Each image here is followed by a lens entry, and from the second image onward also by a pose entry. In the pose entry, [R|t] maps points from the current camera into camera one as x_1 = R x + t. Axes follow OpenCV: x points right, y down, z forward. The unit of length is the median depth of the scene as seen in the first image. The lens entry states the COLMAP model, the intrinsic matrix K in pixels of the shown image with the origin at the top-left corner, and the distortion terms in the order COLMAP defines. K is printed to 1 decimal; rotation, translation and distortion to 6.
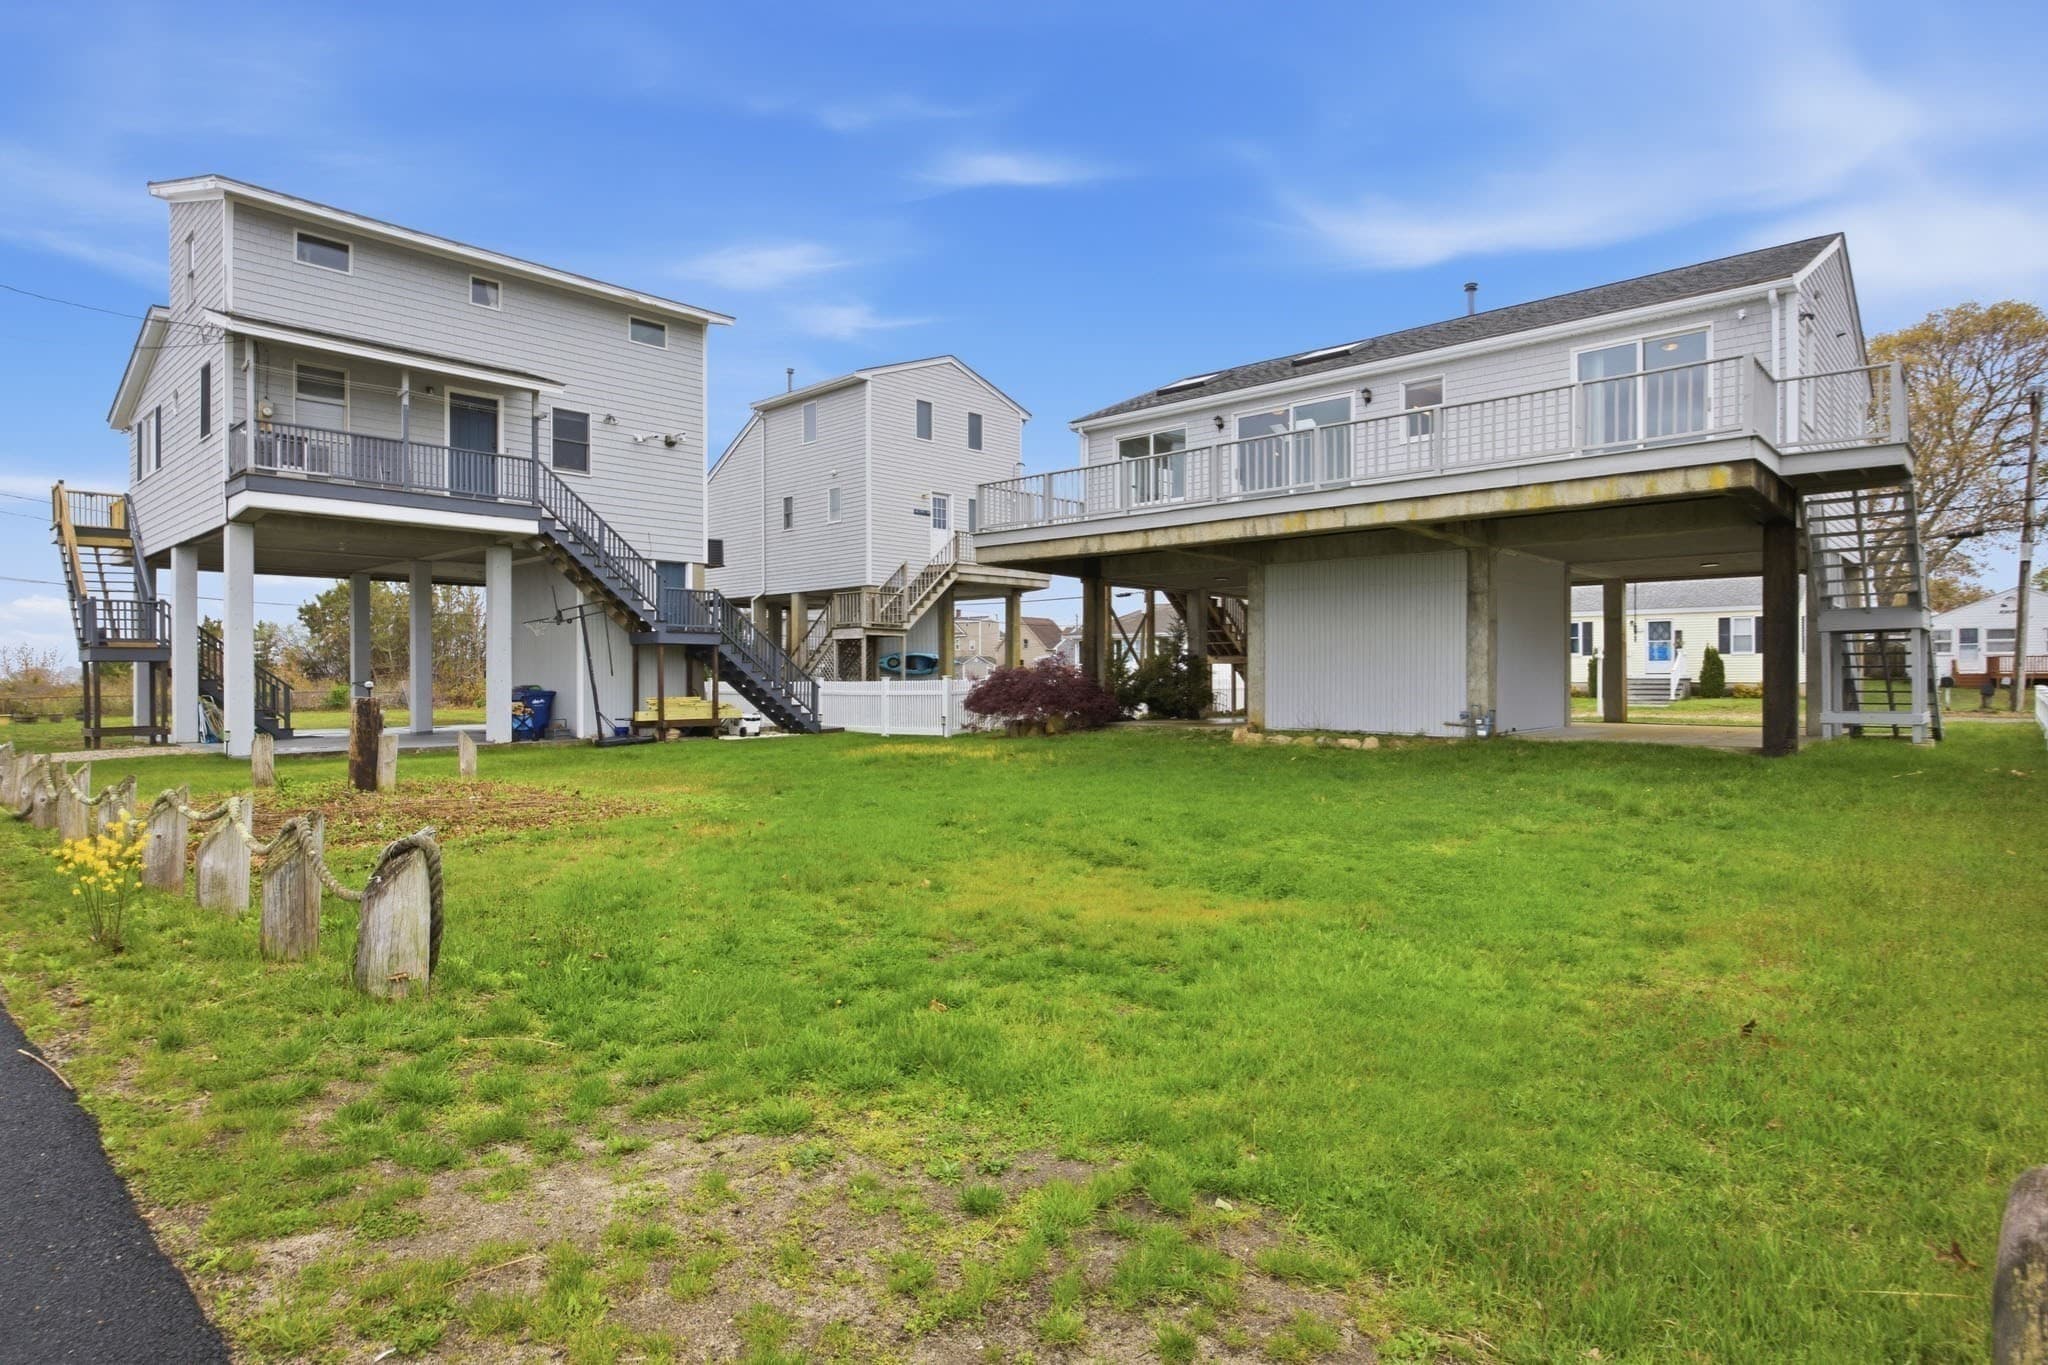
lens RADIAL K [[1090.6, 0, 1019.2], [0, 1090.6, 677.9], [0, 0, 1]] dist [-0.004285, -0.001680]
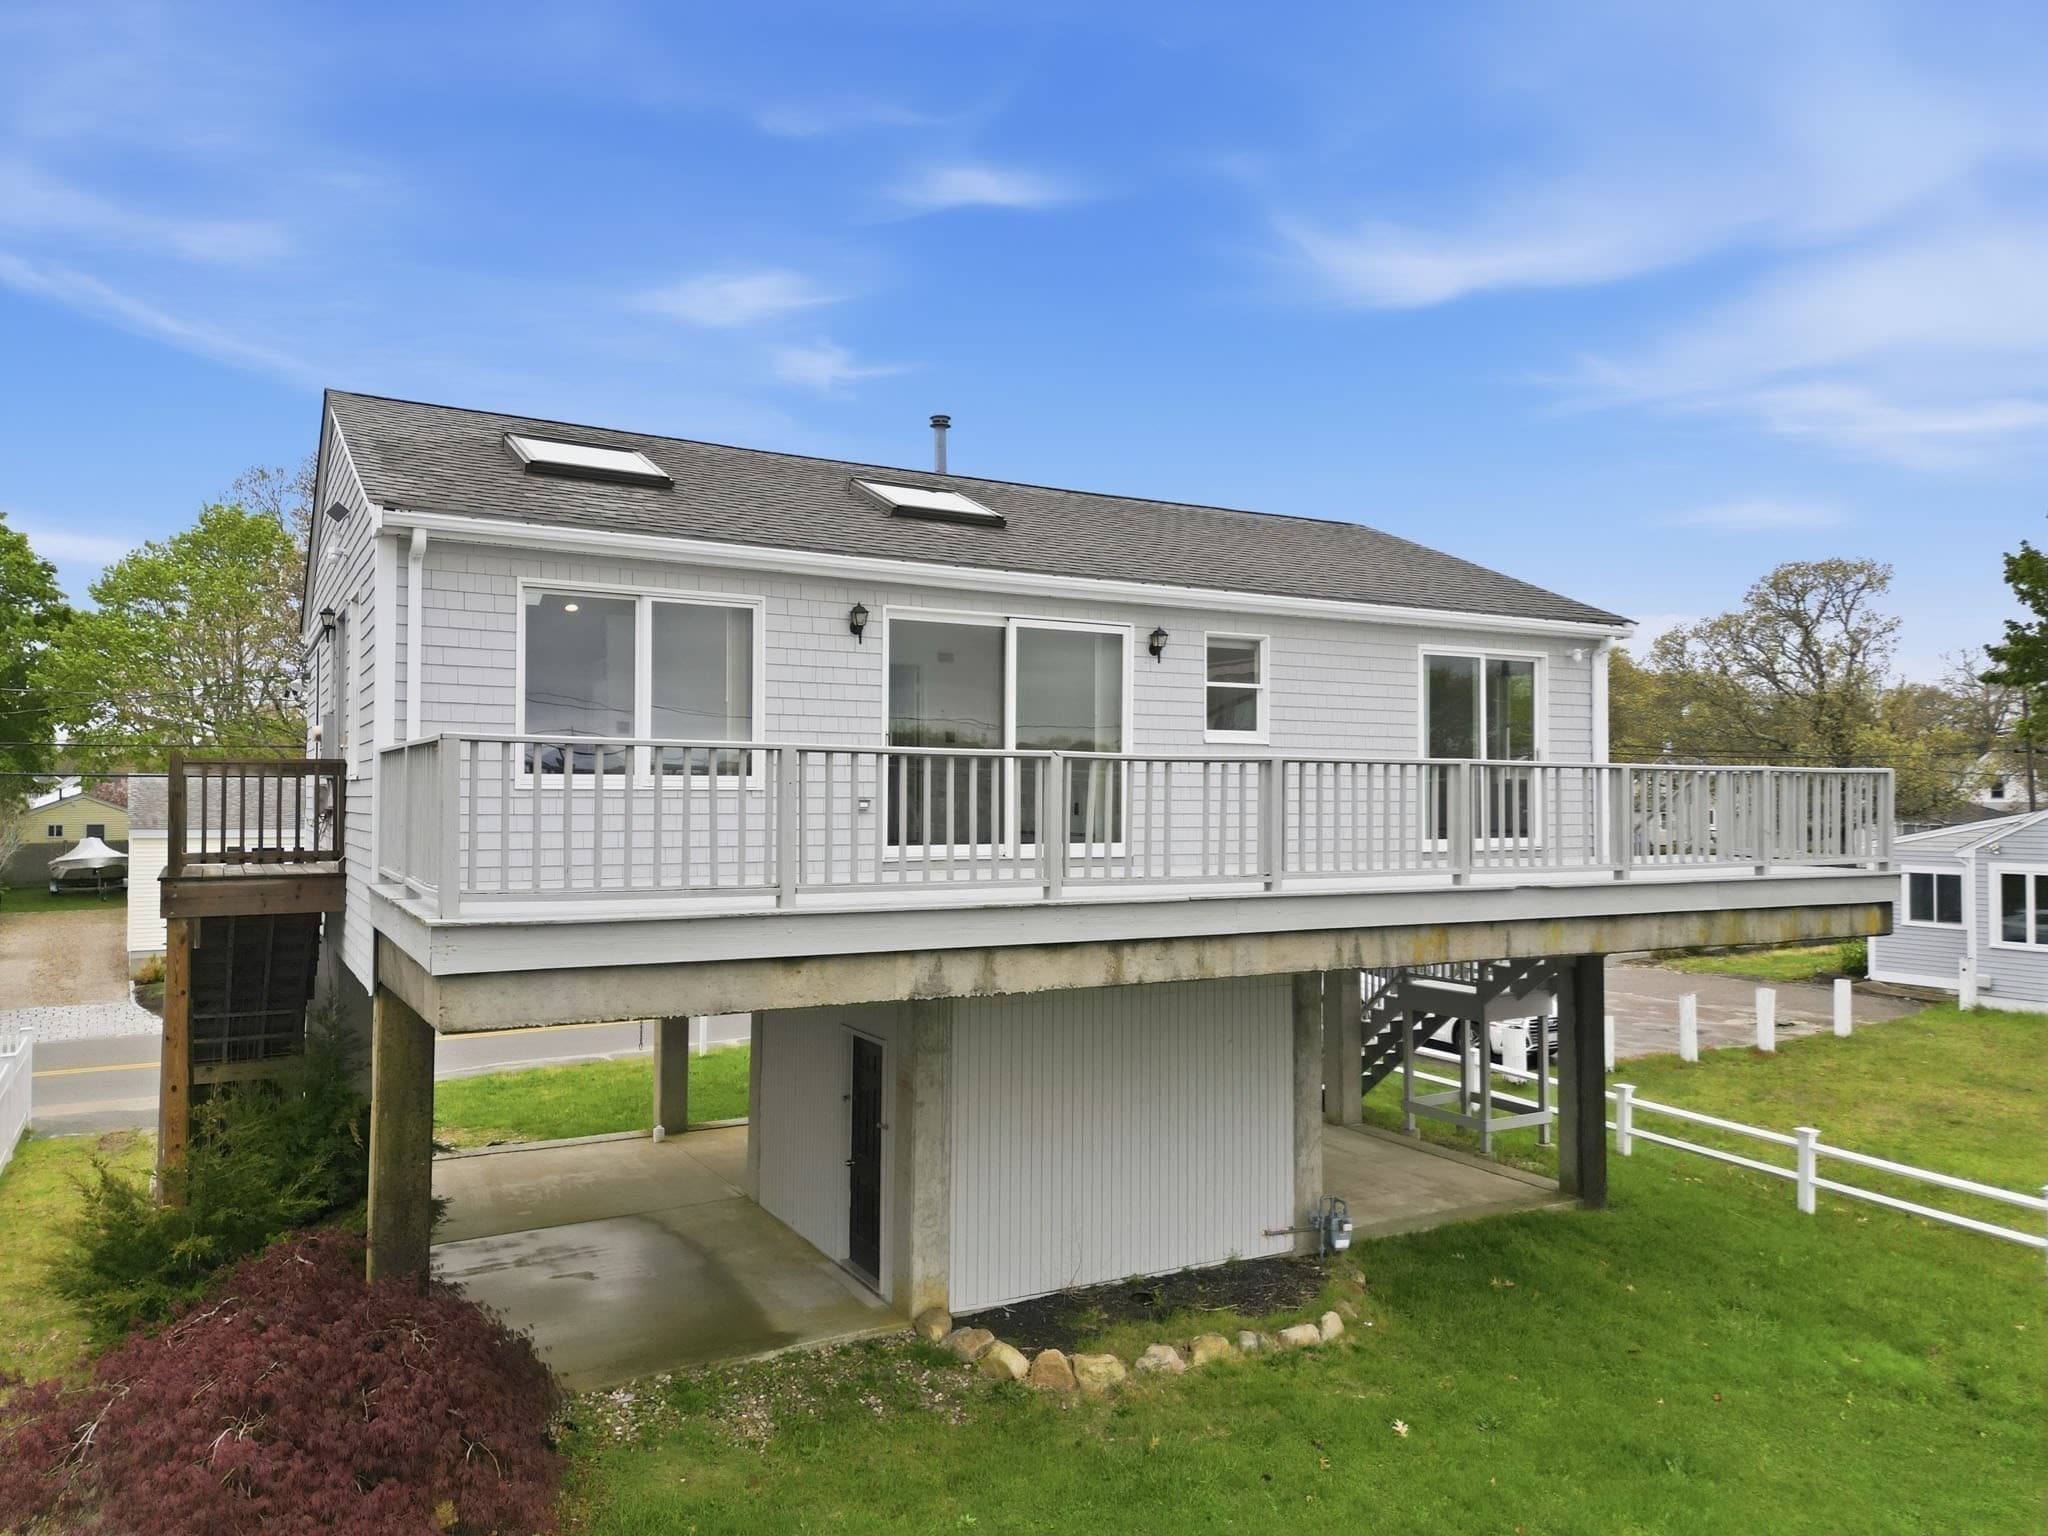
lens RADIAL K [[1435.6, 0, 1029.6], [0, 1435.6, 772.5], [0, 0, 1]] dist [0.062186, -0.047225]
pose [[0.304719, 0.020560, 0.952220, -0.371201], [-0.002711, 0.999782, -0.020719, -0.179812], [-0.952439, 0.003732, 0.304708, 0.845000]]
